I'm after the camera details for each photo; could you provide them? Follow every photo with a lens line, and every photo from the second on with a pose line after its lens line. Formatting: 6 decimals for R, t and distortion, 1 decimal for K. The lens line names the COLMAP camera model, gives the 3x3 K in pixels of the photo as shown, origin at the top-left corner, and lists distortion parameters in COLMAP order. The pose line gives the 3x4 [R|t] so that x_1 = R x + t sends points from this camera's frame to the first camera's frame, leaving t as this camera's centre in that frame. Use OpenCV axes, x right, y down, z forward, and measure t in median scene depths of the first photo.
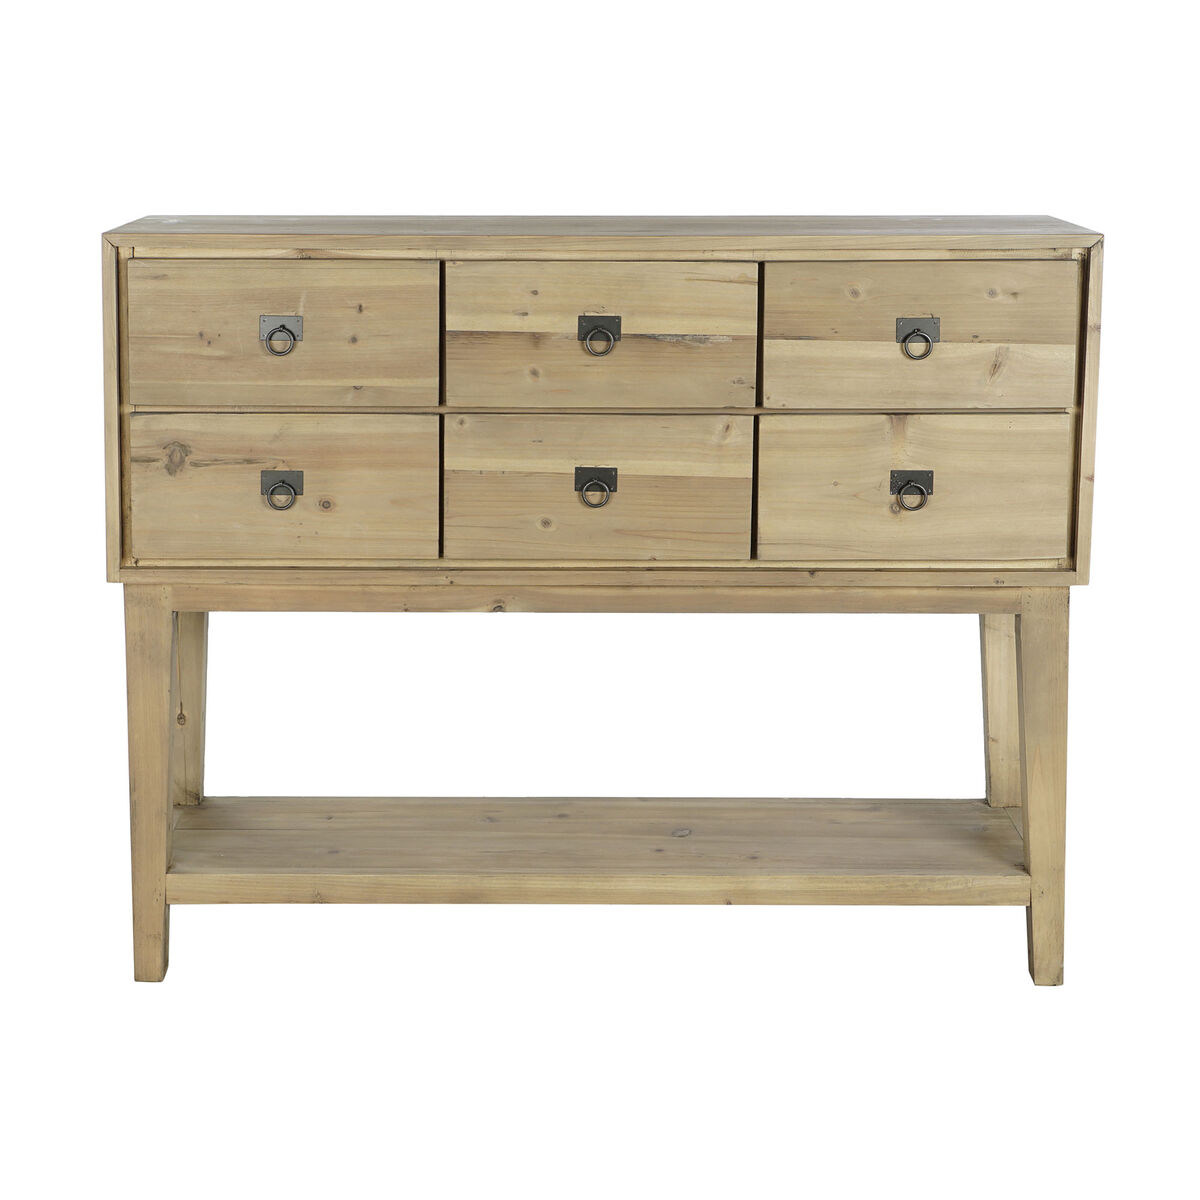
lens RADIAL K [[2261.0, 0, 599.9], [0, 2261.0, 563.2], [0, 0, 1]] dist [0.025140, -0.123391]
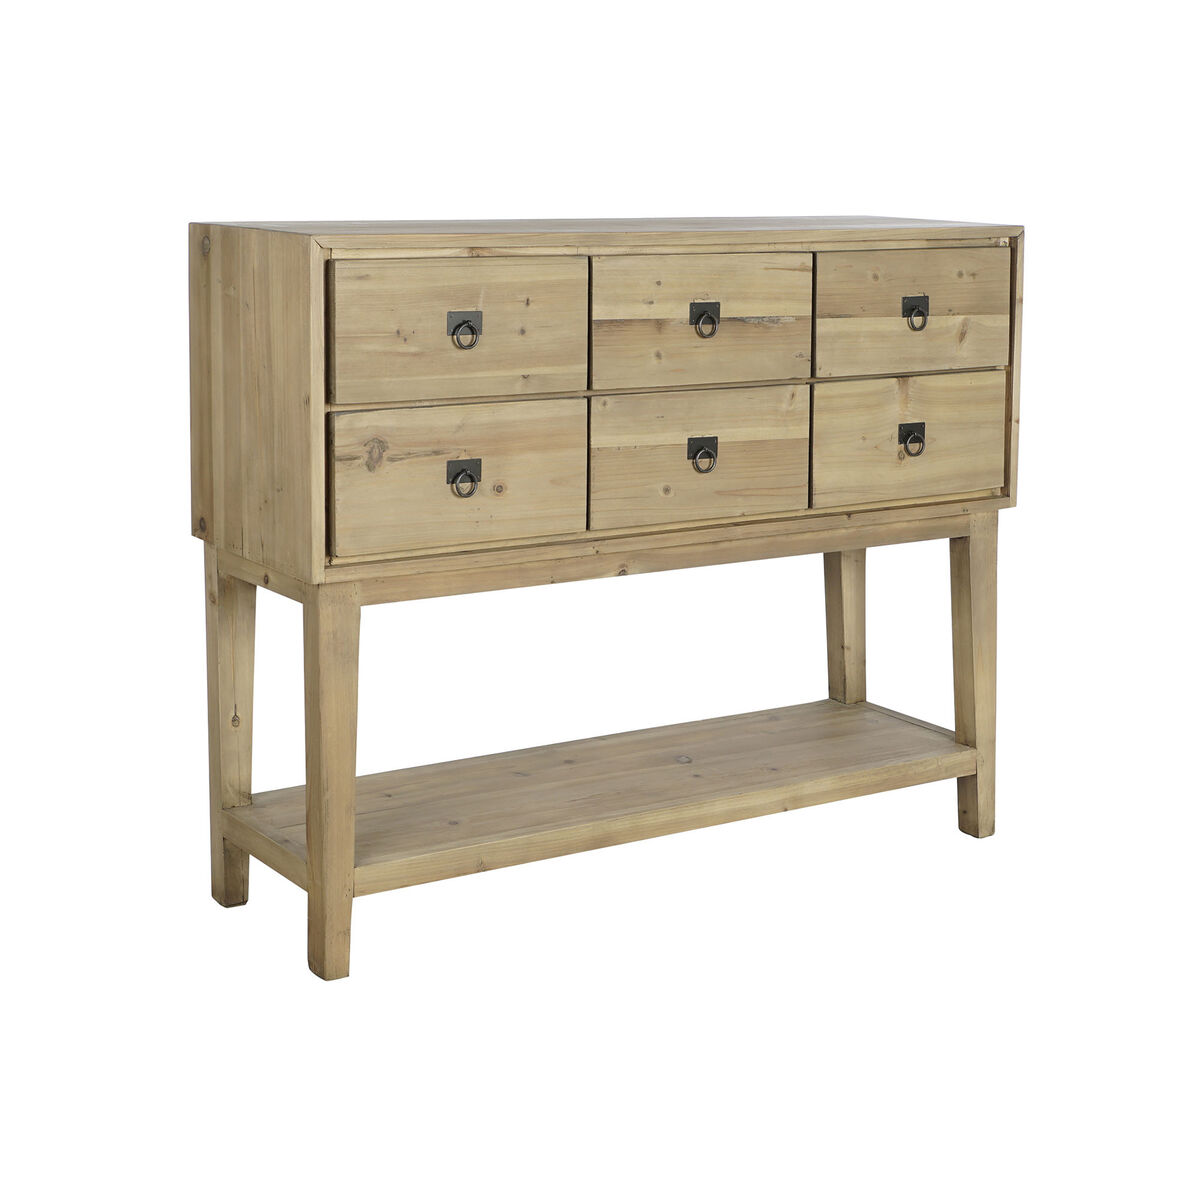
lens RADIAL K [[2223.7, 0, 600.0], [0, 2223.7, 600.0], [0, 0, 1]] dist [-0.024454, -0.043288]
pose [[0.824581, -0.104506, 0.556007, -0.670760], [0.107815, 0.993807, 0.026900, 0.003010], [-0.555375, 0.037765, 0.830742, 0.110292]]
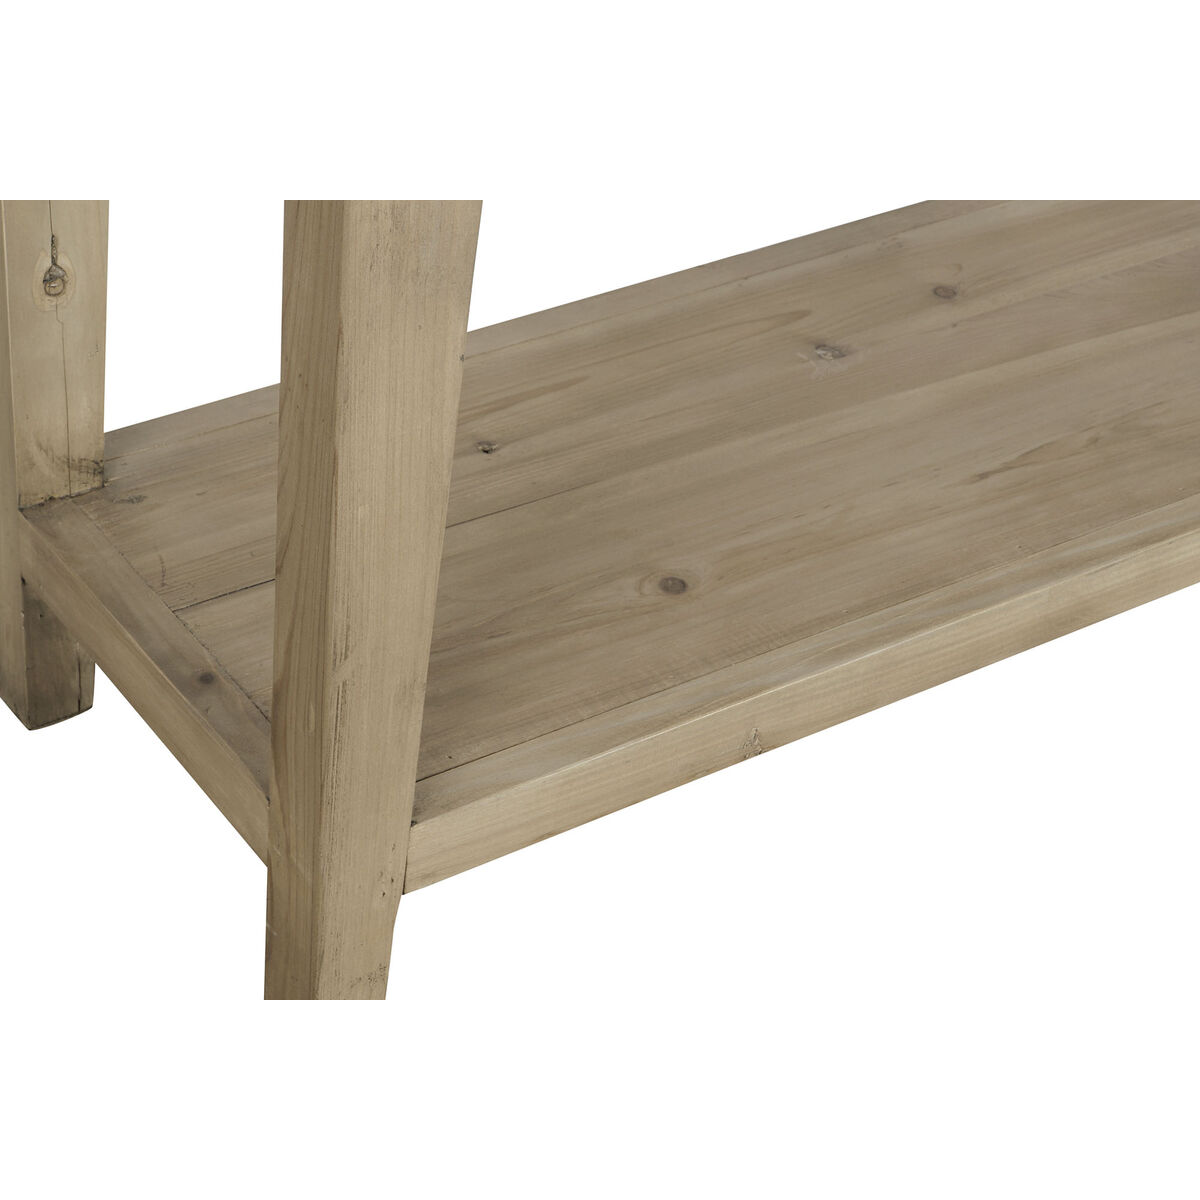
lens RADIAL K [[2742.6, 0, 600.0], [0, 2742.6, 600.0], [0, 0, 1]] dist [0.044592, 0.205932]
pose [[0.826401, -0.287611, 0.484088, -0.374952], [0.024209, 0.877064, 0.479763, -0.095493], [-0.562561, -0.384757, 0.731770, 0.723318]]
